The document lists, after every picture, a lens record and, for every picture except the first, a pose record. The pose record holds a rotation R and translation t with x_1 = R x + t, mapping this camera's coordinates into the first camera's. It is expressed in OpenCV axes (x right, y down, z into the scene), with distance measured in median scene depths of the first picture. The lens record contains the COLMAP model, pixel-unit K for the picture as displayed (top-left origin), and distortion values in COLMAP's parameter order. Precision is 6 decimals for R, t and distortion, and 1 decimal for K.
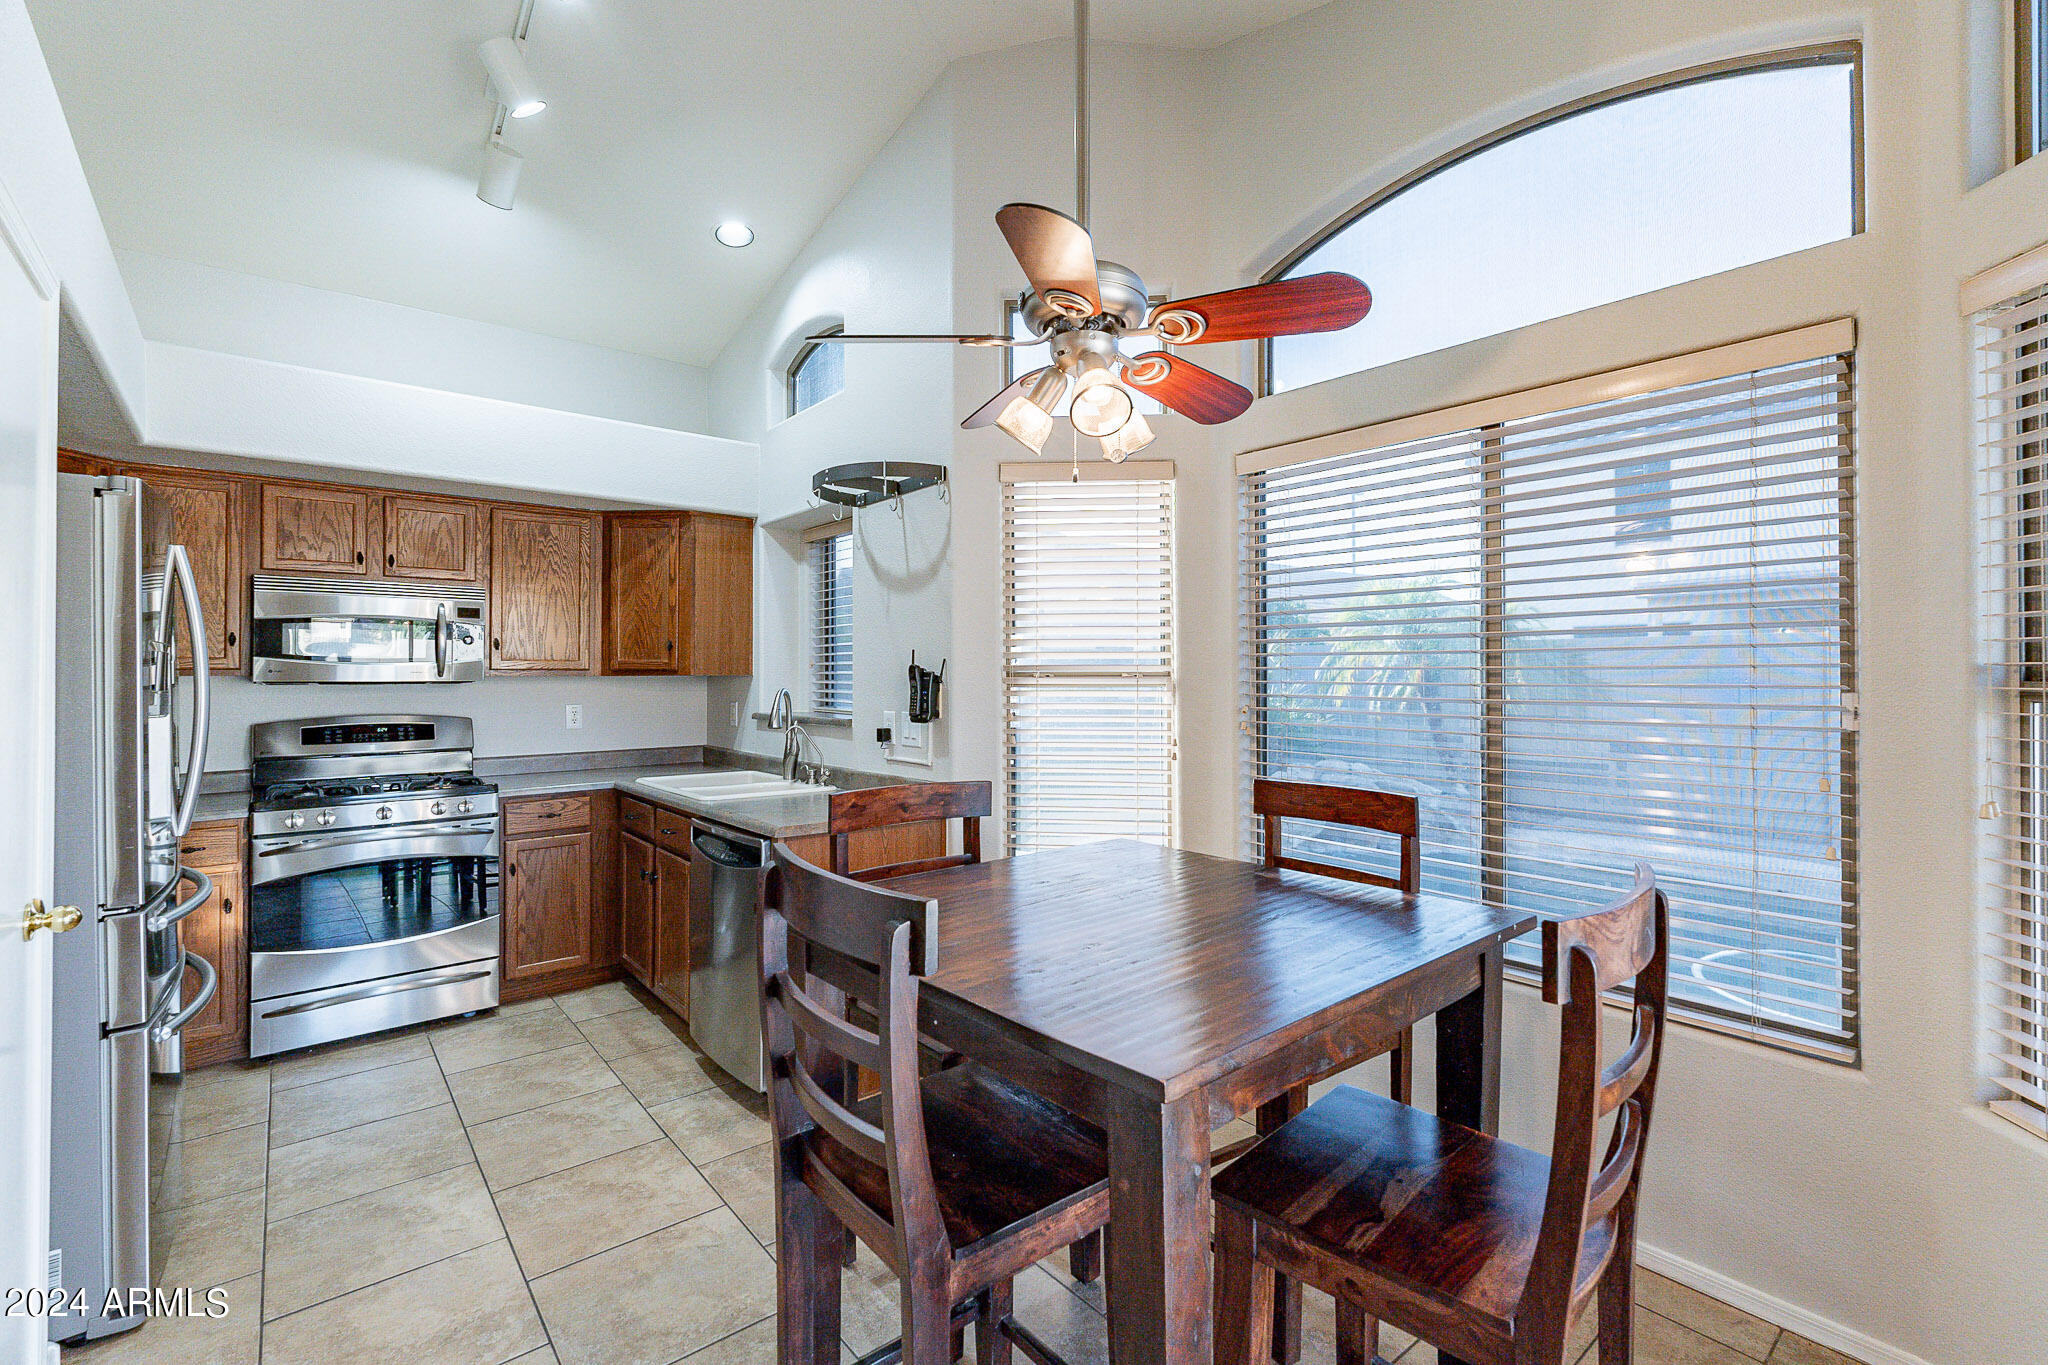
lens RADIAL K [[918.7, 0, 1023.1], [0, 918.7, 677.2], [0, 0, 1]] dist [-0.000839, 0.000101]
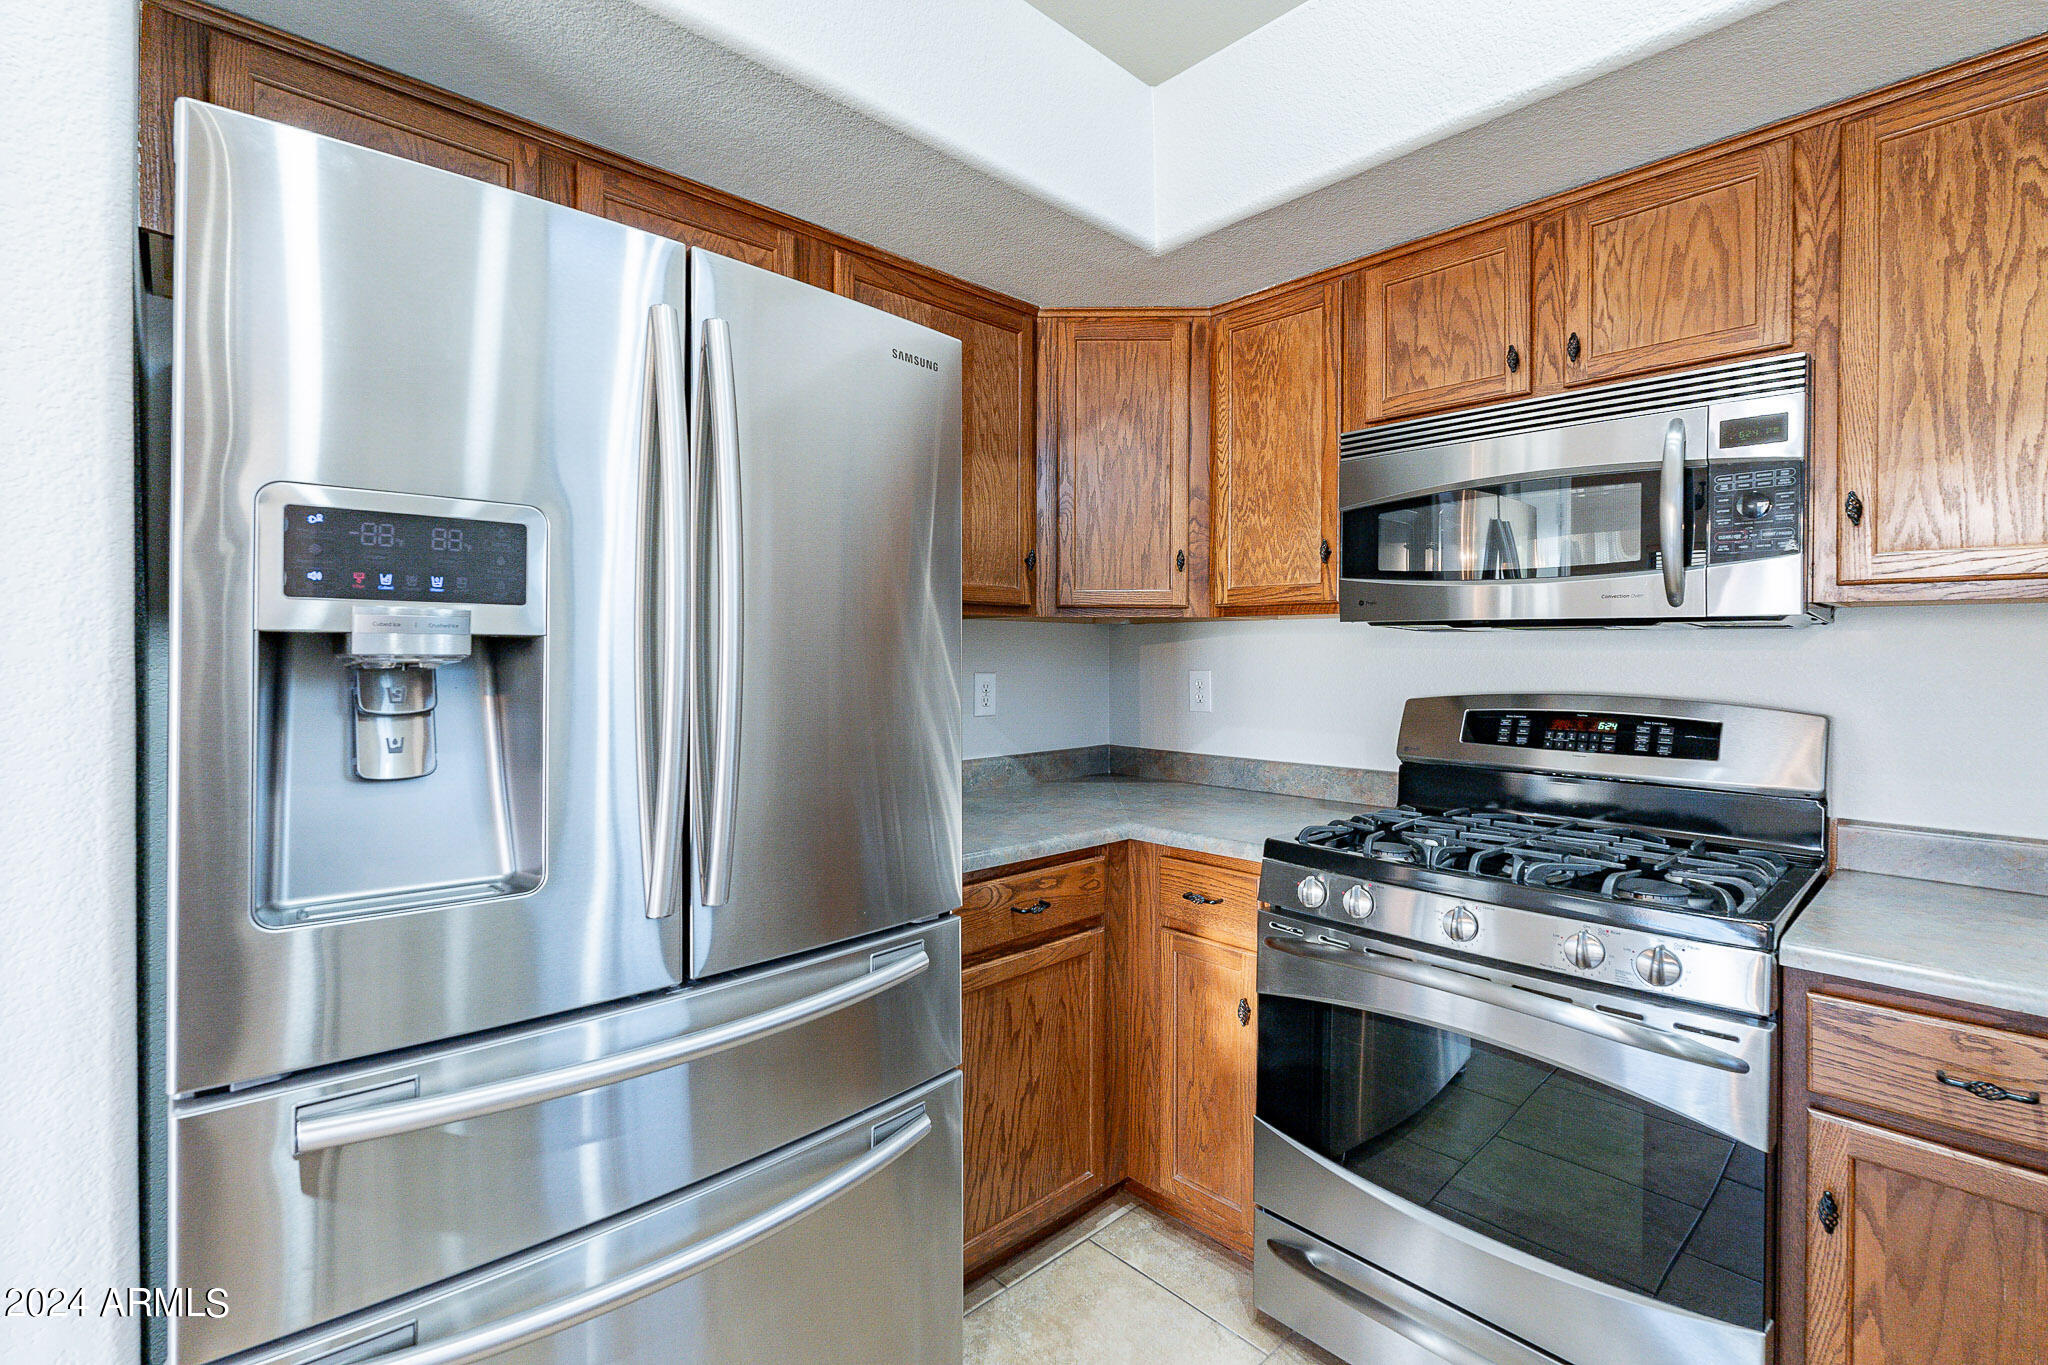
lens RADIAL K [[918.7, 0, 1029.2], [0, 918.7, 647.7], [0, 0, 1]] dist [-0.000839, 0.000101]
pose [[0.063832, -0.000167, -0.997961, -0.267483], [-0.008078, 0.999967, -0.000684, 0.020797], [0.997928, 0.008105, 0.063828, 0.723029]]
